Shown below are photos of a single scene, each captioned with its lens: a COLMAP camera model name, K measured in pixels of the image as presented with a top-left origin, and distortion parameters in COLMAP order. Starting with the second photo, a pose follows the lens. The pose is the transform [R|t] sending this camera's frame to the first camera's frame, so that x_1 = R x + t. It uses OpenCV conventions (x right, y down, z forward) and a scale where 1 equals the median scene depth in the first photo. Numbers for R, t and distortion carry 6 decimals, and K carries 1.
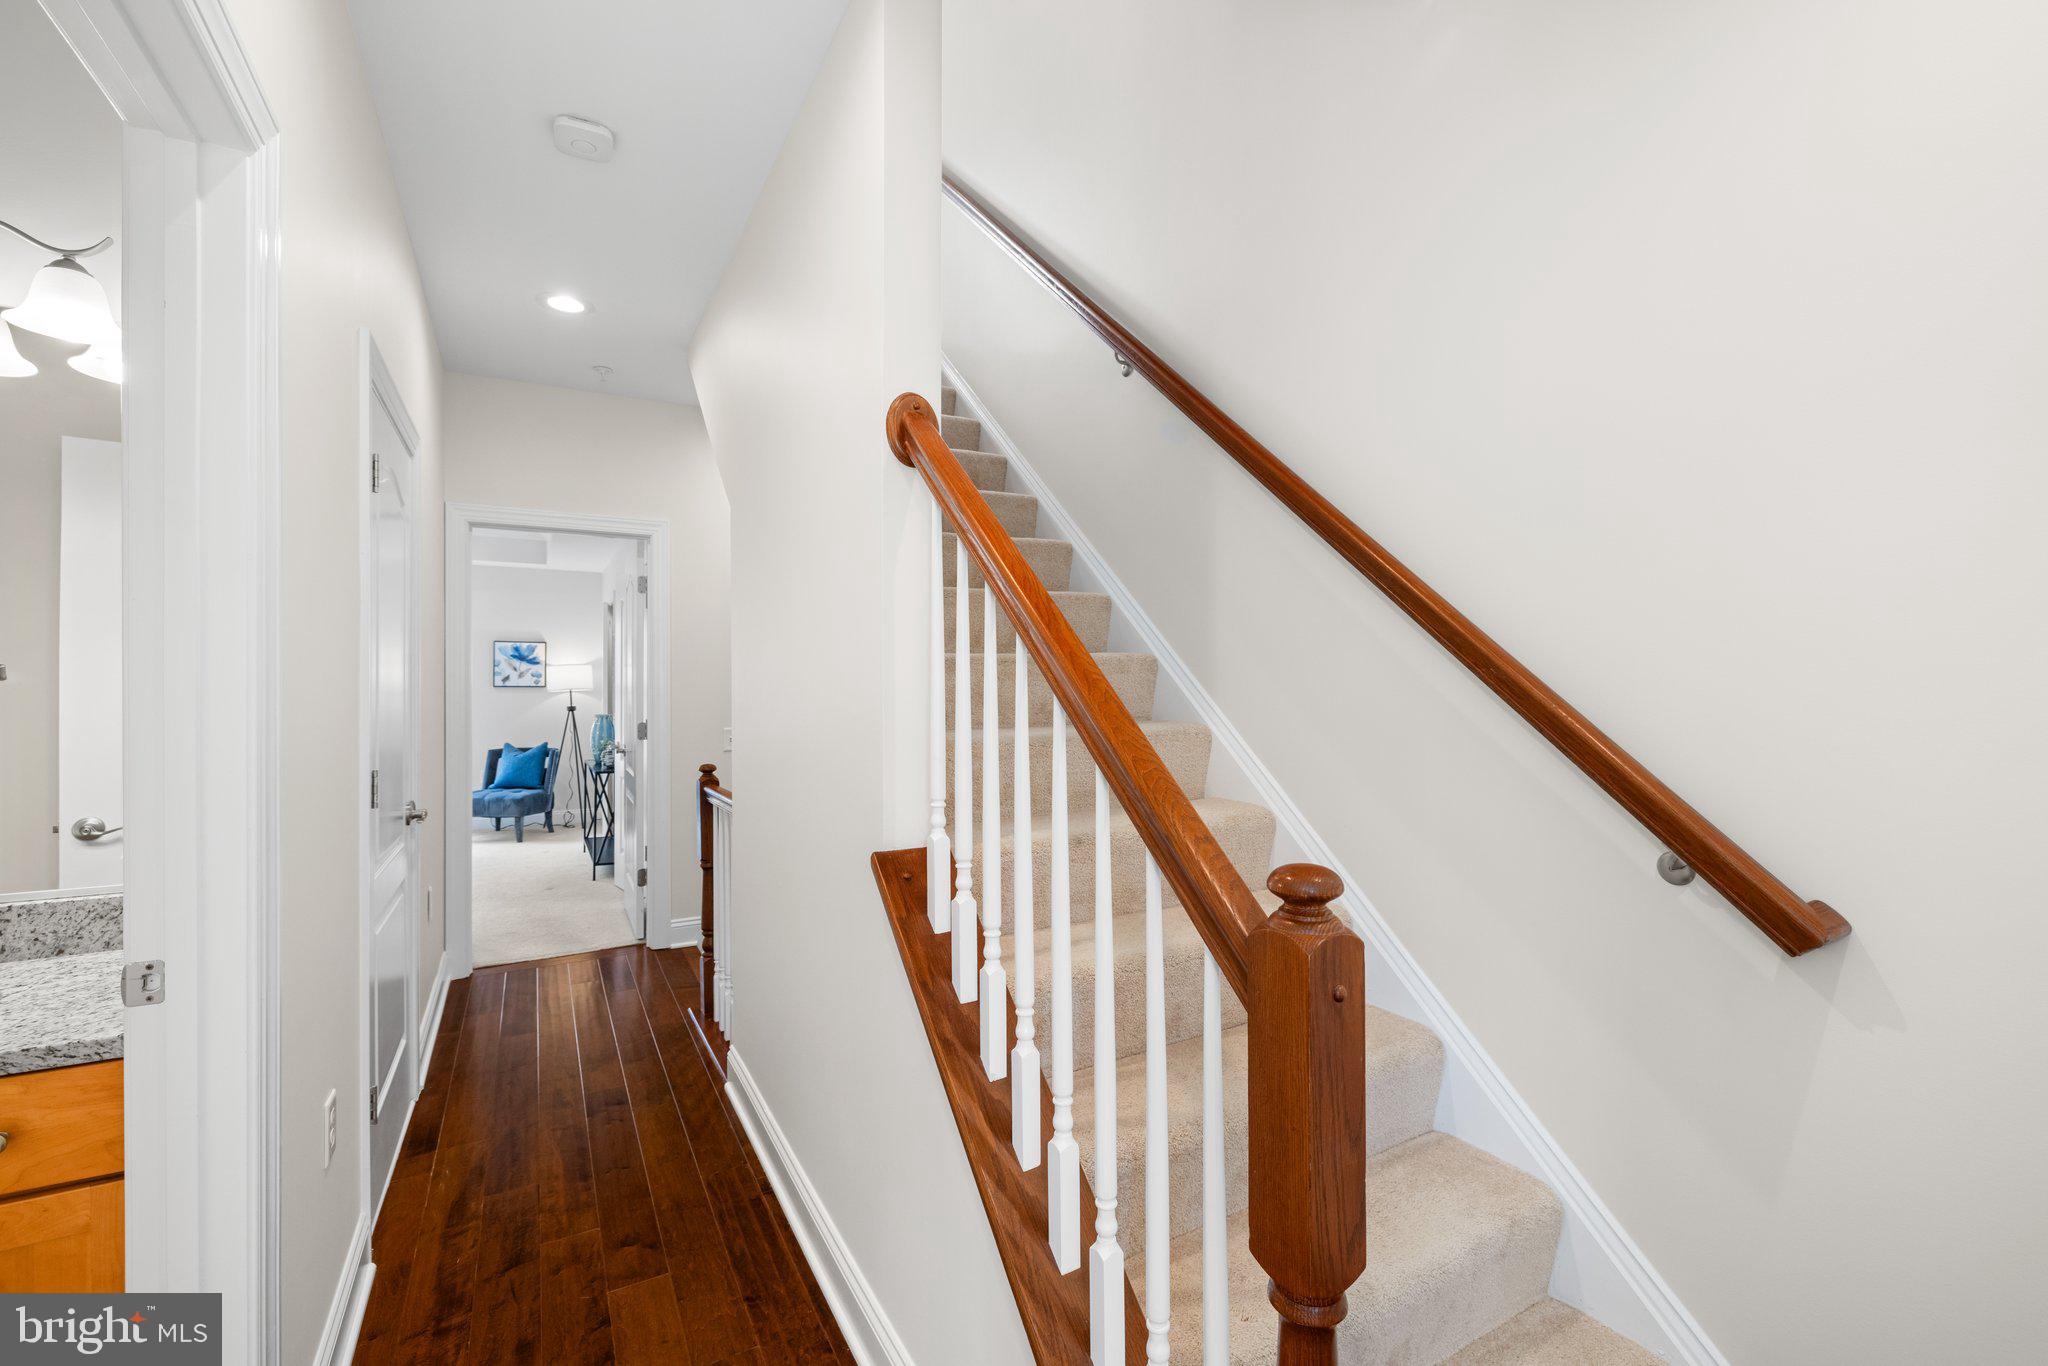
lens RADIAL K [[854.7, 0, 1021.8], [0, 854.7, 676.9], [0, 0, 1]] dist [-0.000474, -0.000026]
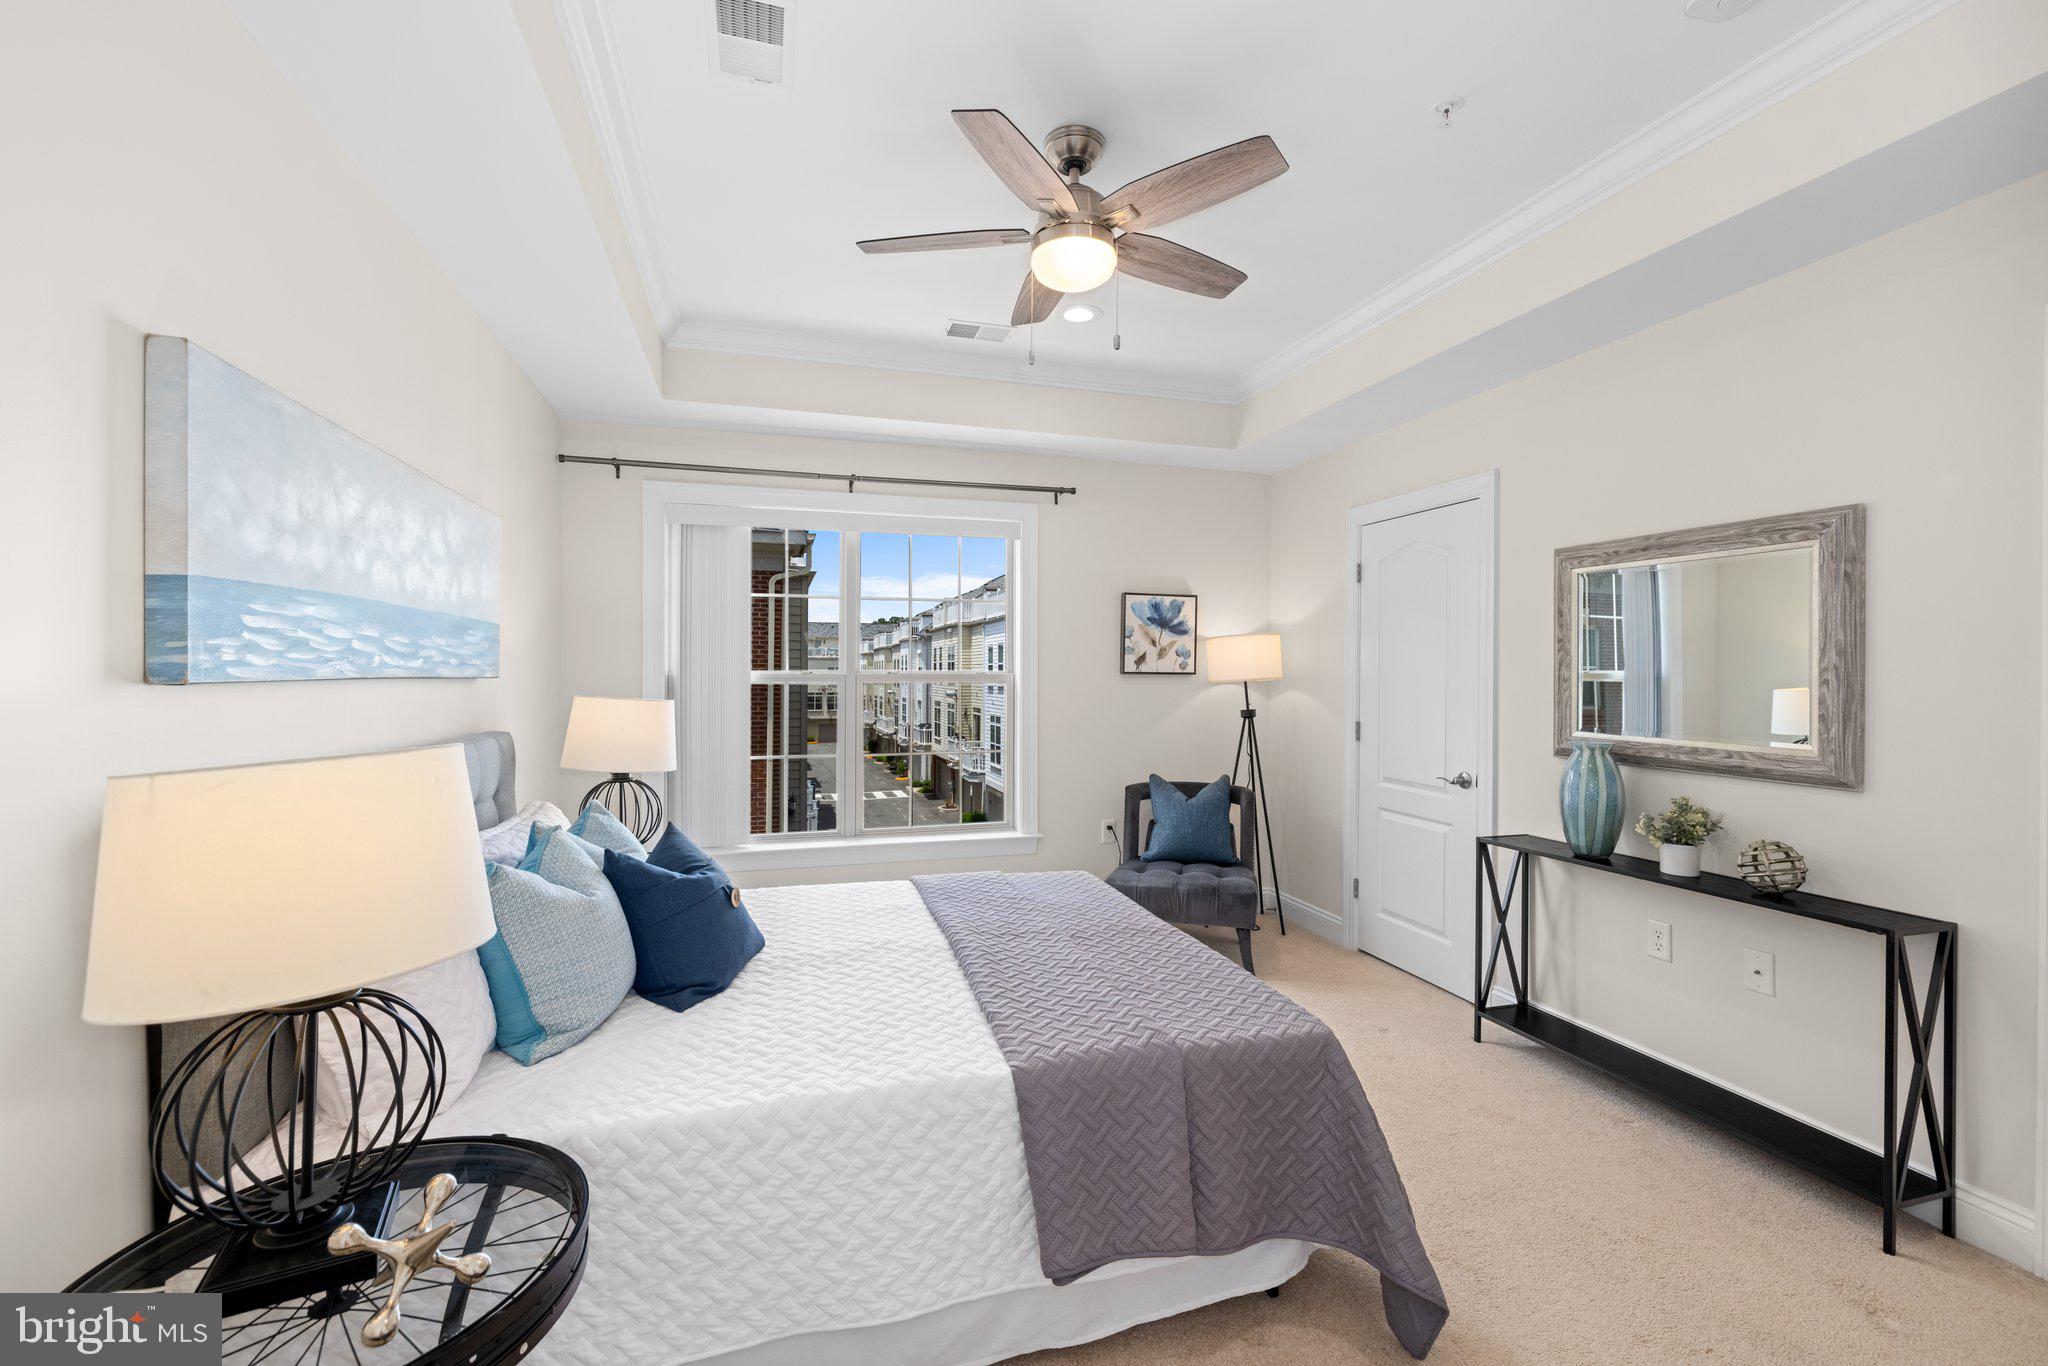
lens RADIAL K [[854.7, 0, 1021.8], [0, 854.7, 676.9], [0, 0, 1]] dist [-0.000474, -0.000026]
pose [[0.975153, 0.006101, -0.221449, -0.554936], [-0.002365, 0.999850, 0.017131, 0.004183], [0.221520, -0.016182, 0.975021, 0.427621]]
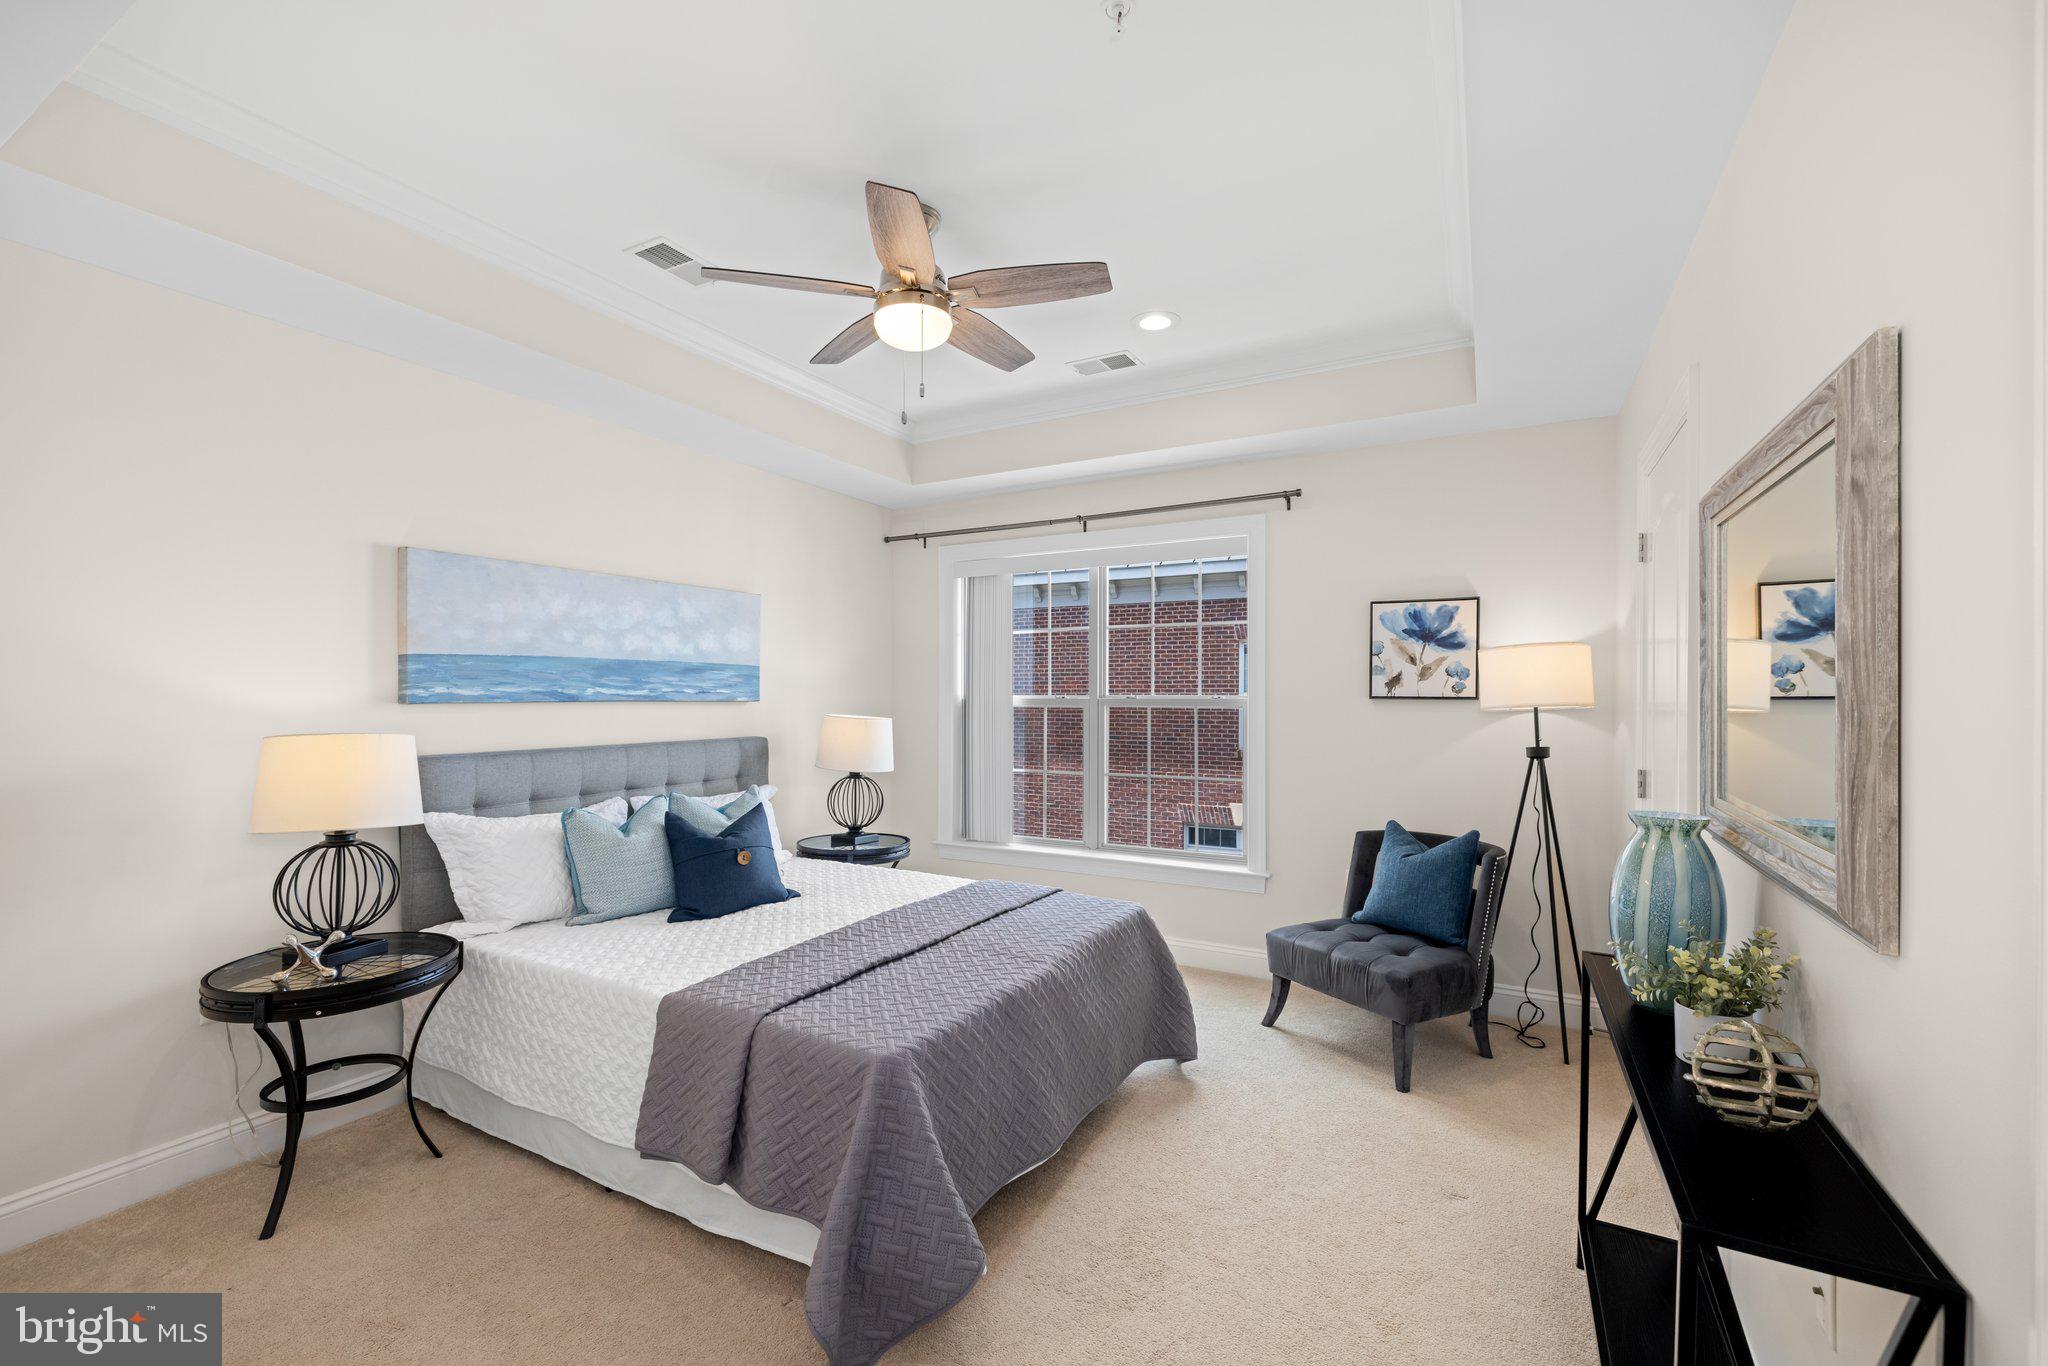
lens RADIAL K [[858.6, 0, 1029.2], [0, 858.6, 704.9], [0, 0, 1]] dist [-0.002263, -0.000036]
pose [[0.523398, 0.011274, -0.852014, -0.307242], [0.008623, 0.999791, 0.018527, 0.004716], [0.852045, -0.017044, 0.523192, 0.582865]]
